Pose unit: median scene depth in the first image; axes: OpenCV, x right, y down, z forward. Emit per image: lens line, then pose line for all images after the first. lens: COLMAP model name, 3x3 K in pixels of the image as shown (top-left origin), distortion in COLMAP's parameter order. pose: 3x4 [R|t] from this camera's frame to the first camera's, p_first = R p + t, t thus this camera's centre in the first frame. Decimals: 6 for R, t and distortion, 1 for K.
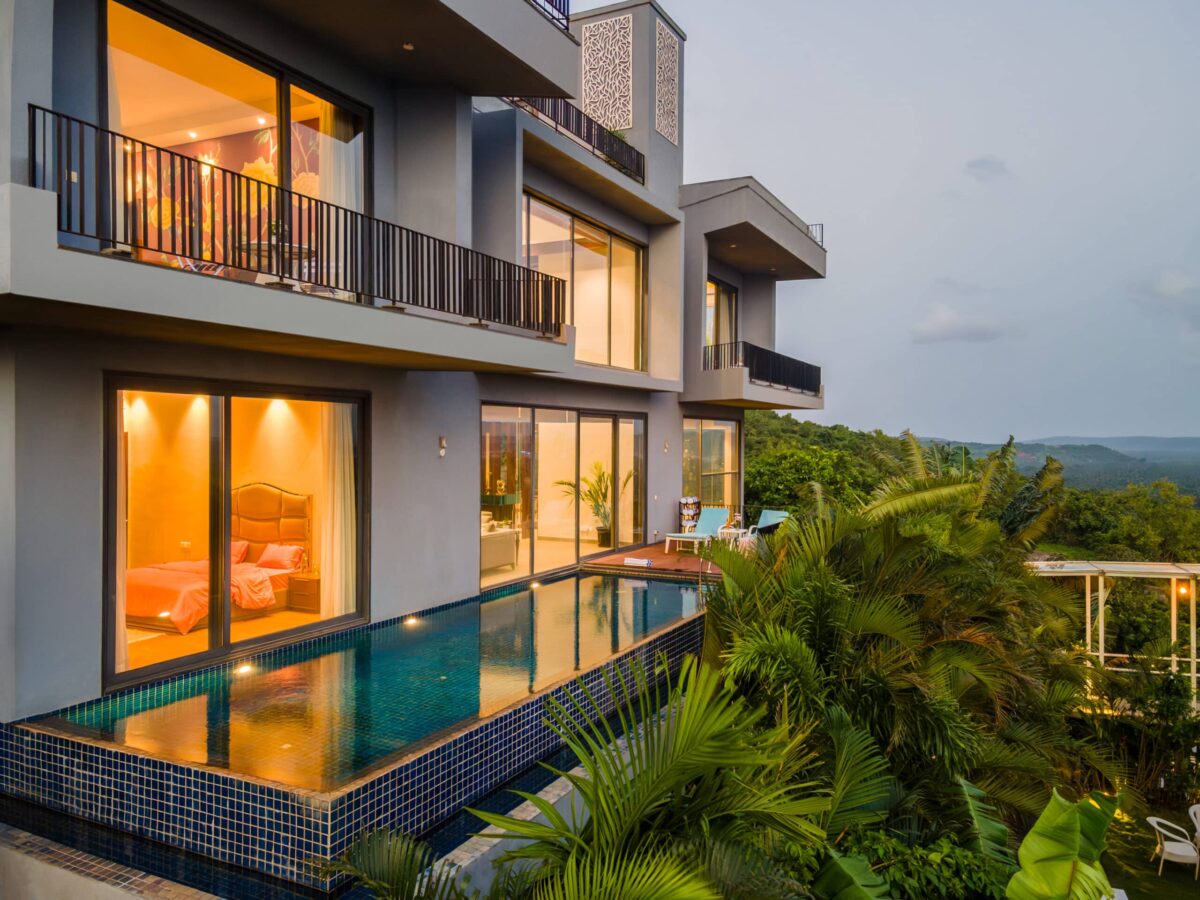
lens RADIAL K [[884.8, 0, 600.0], [0, 884.8, 450.0], [0, 0, 1]] dist [0.048162, 0.001289]
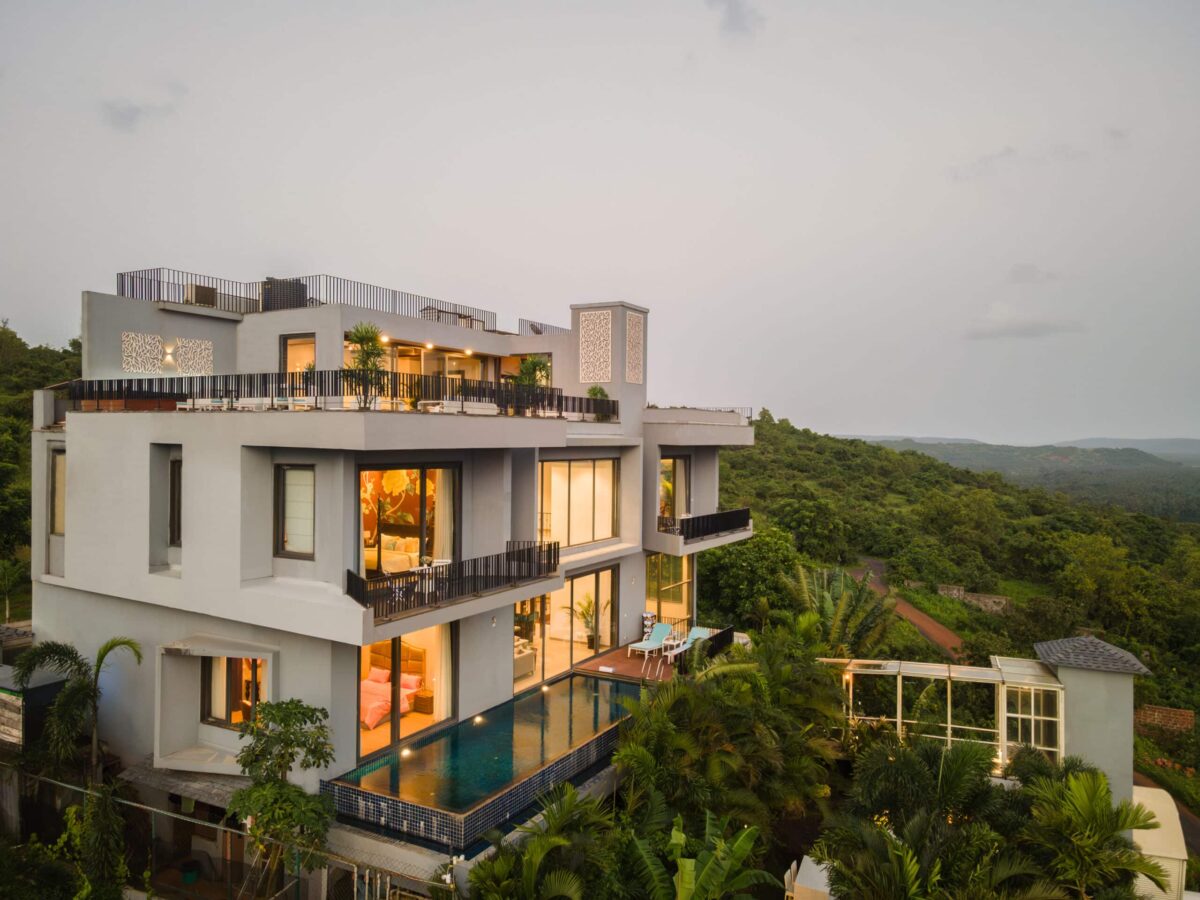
lens RADIAL K [[884.8, 0, 600.0], [0, 884.8, 450.0], [0, 0, 1]] dist [0.048162, 0.001289]
pose [[0.999472, 0.005142, -0.032086, 0.082975], [-0.005061, 0.999984, 0.002604, -0.299183], [0.032099, -0.002440, 0.999482, -0.692709]]
